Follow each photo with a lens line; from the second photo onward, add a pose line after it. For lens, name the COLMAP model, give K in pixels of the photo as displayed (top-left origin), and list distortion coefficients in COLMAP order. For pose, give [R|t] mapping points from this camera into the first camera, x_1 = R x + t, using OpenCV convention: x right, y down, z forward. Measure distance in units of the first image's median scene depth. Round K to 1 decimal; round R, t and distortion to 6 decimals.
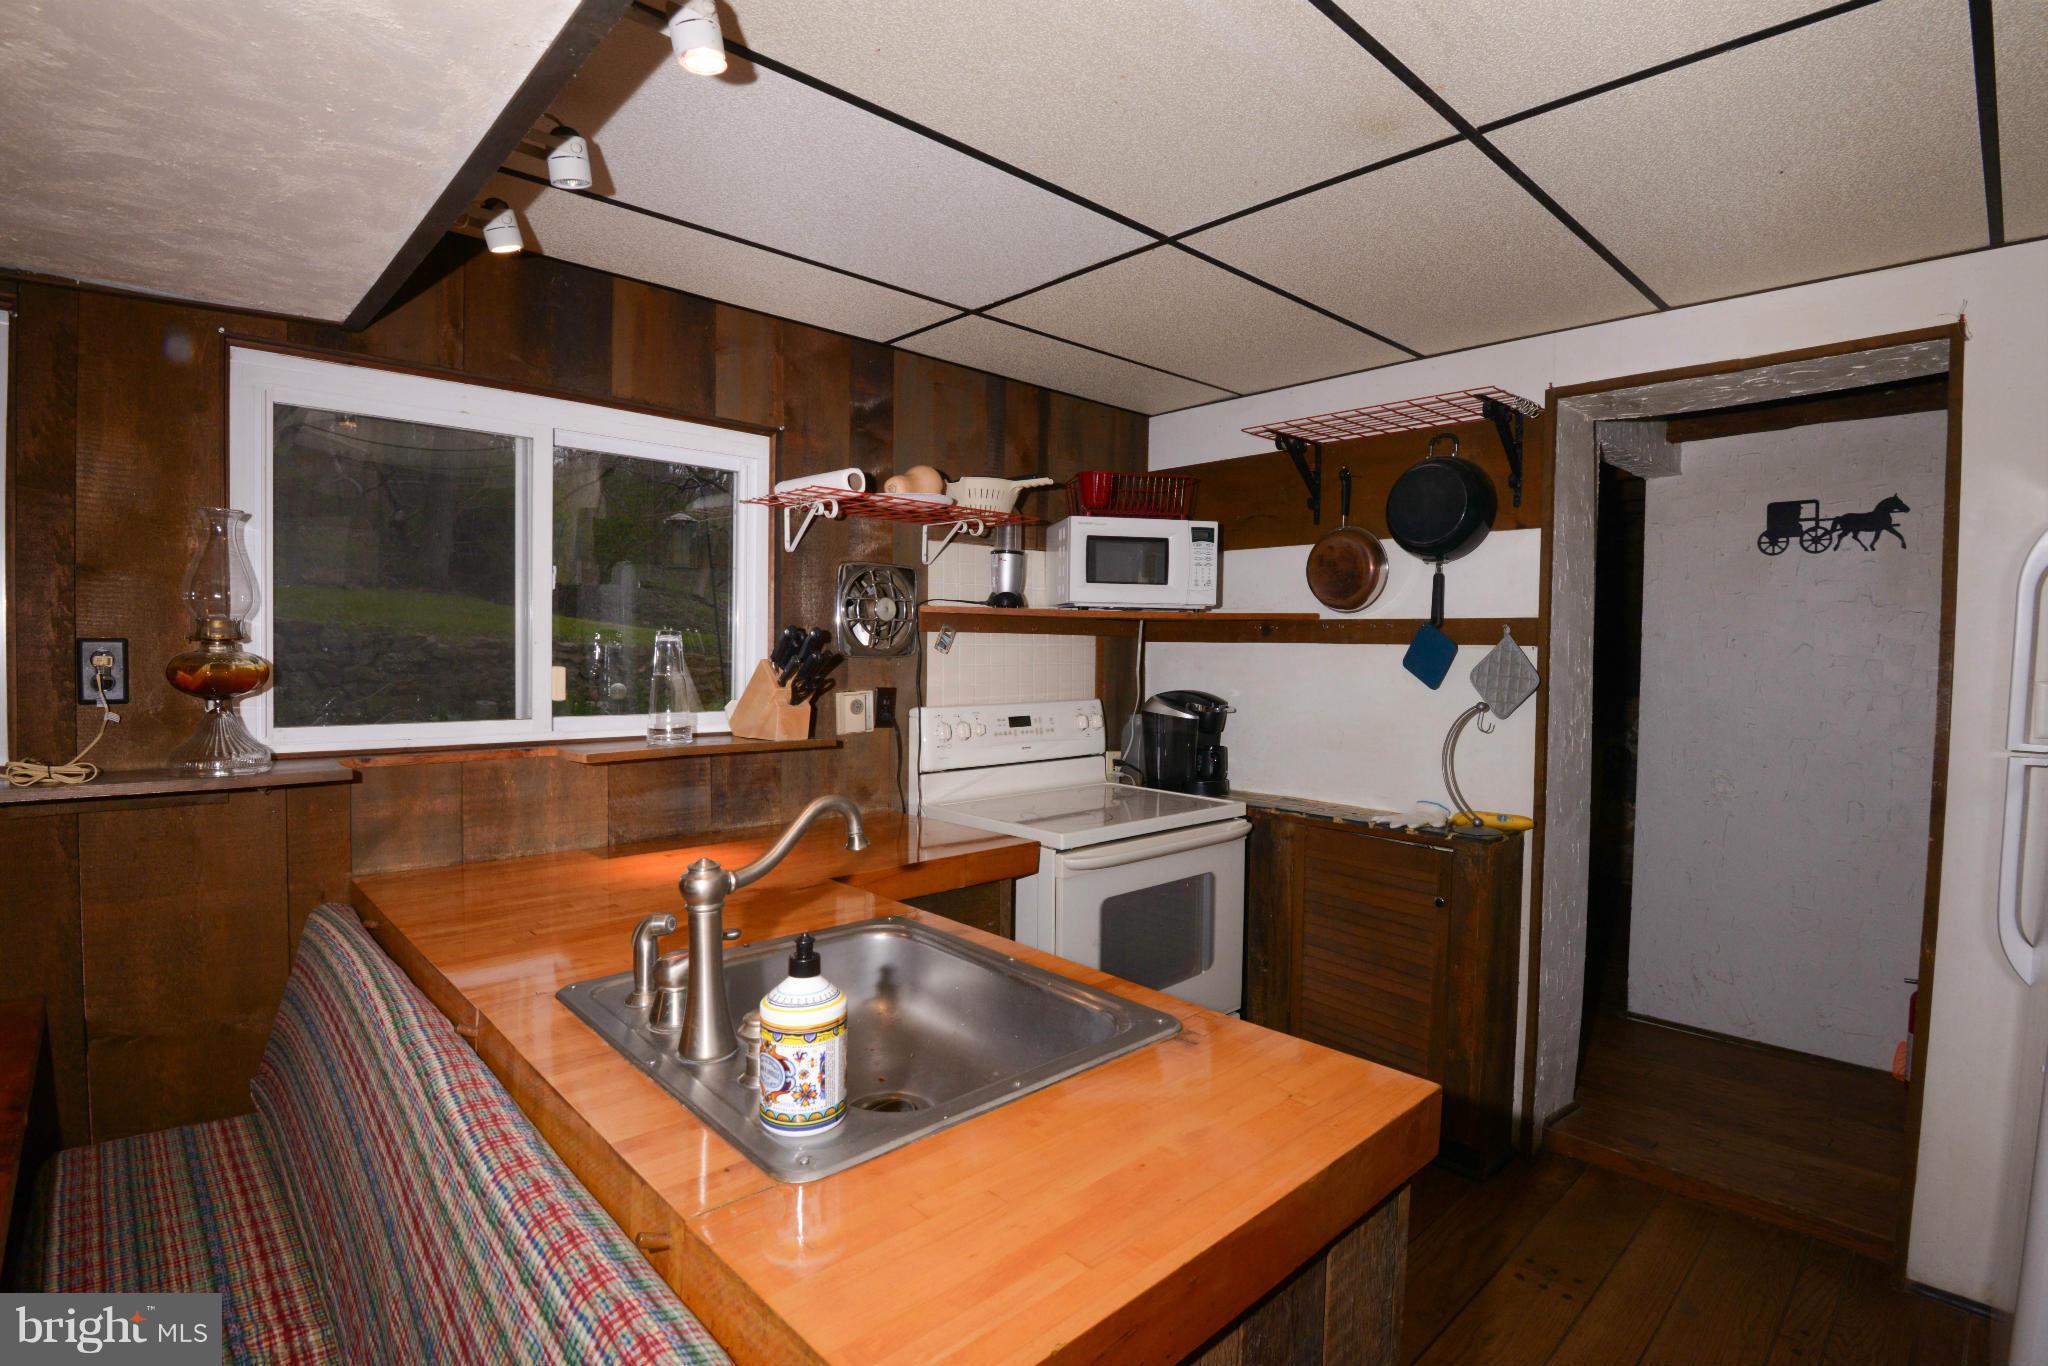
lens RADIAL K [[1116.2, 0, 1024.6], [0, 1116.2, 672.9], [0, 0, 1]] dist [-0.047643, -0.001279]
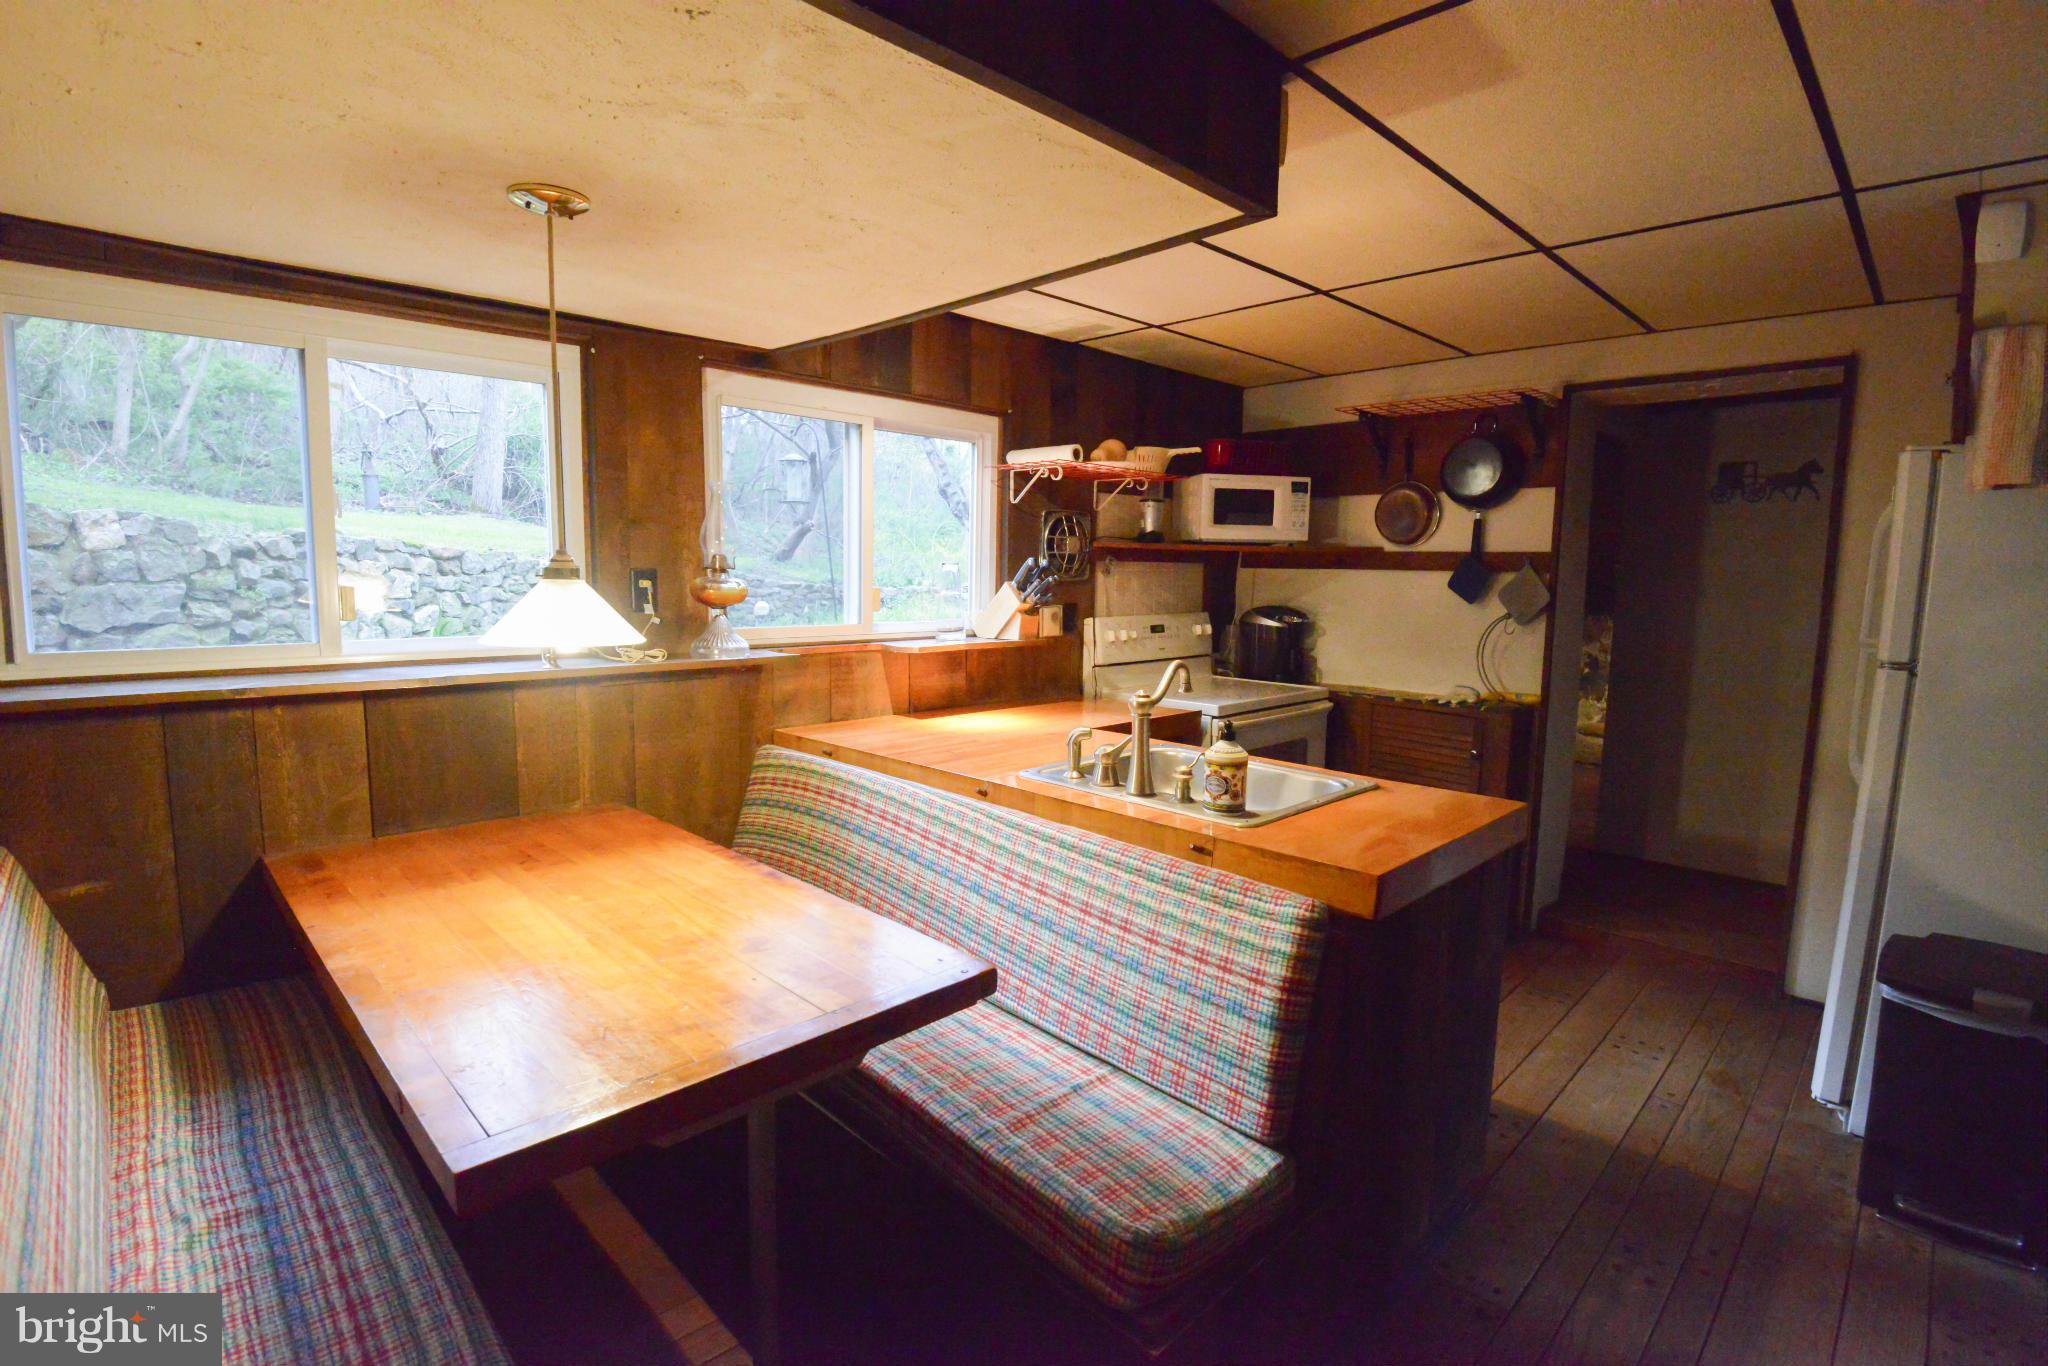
lens RADIAL K [[1070.2, 0, 1024.6], [0, 1070.2, 709.2], [0, 0, 1]] dist [-0.057541, 0.000226]
pose [[0.999905, -0.004069, 0.013195, -0.311419], [0.002671, 0.994548, 0.104242, 0.009324], [-0.013548, -0.104197, 0.994464, -0.476991]]
